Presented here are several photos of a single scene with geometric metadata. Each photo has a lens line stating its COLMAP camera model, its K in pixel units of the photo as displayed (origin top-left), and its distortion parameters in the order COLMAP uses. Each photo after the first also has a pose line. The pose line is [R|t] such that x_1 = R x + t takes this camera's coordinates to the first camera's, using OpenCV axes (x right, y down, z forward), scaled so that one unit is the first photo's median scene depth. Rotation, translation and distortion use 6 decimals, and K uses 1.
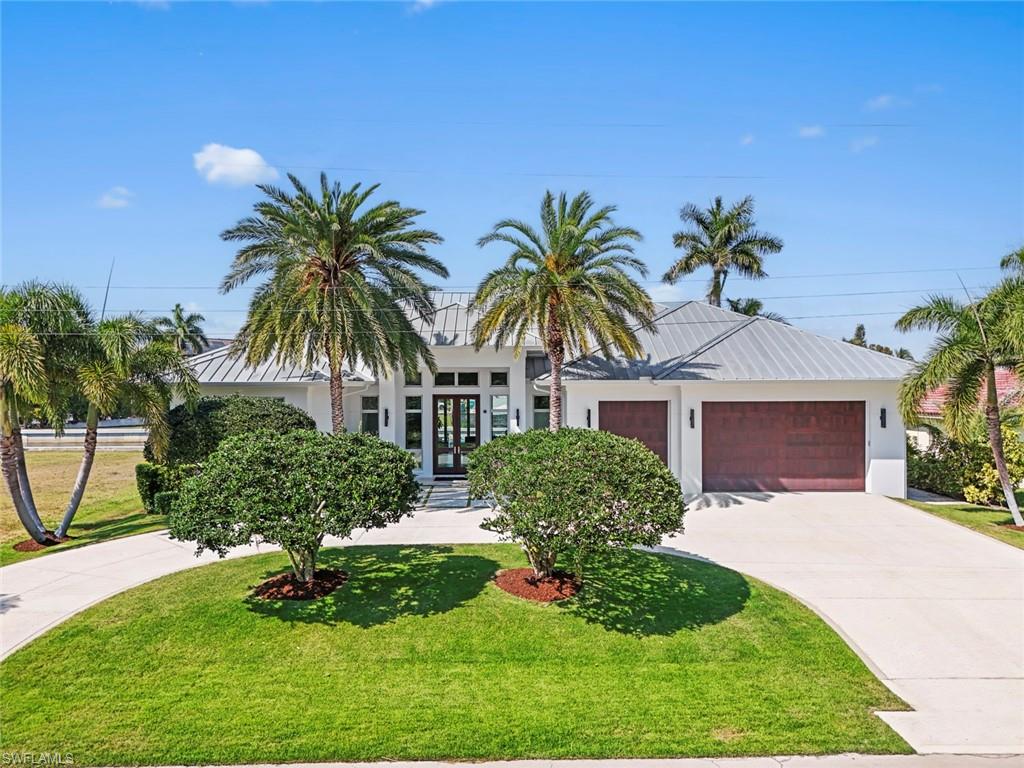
lens RADIAL K [[791.9, 0, 514.5], [0, 791.9, 389.8], [0, 0, 1]] dist [0.061531, -0.004841]
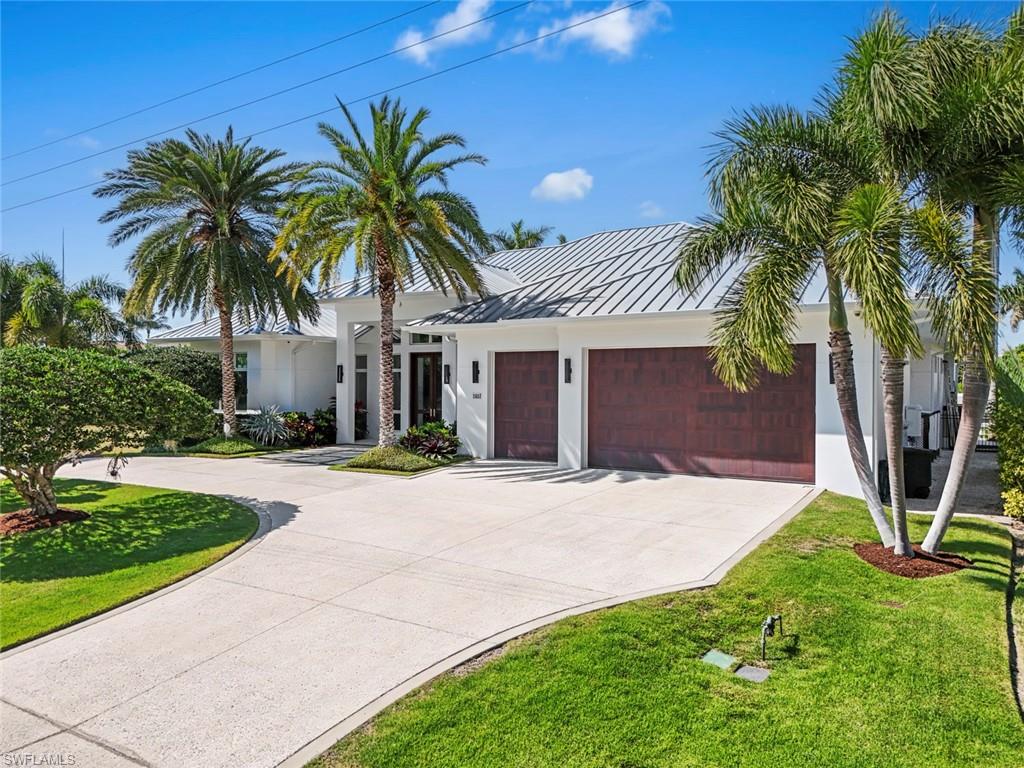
lens RADIAL K [[791.9, 0, 509.1], [0, 791.9, 382.7], [0, 0, 1]] dist [0.061531, -0.004841]
pose [[0.842448, 0.005836, -0.538746, 0.575690], [-0.010125, 0.999936, -0.005001, 0.051324], [0.538682, 0.009668, 0.842454, 0.326767]]
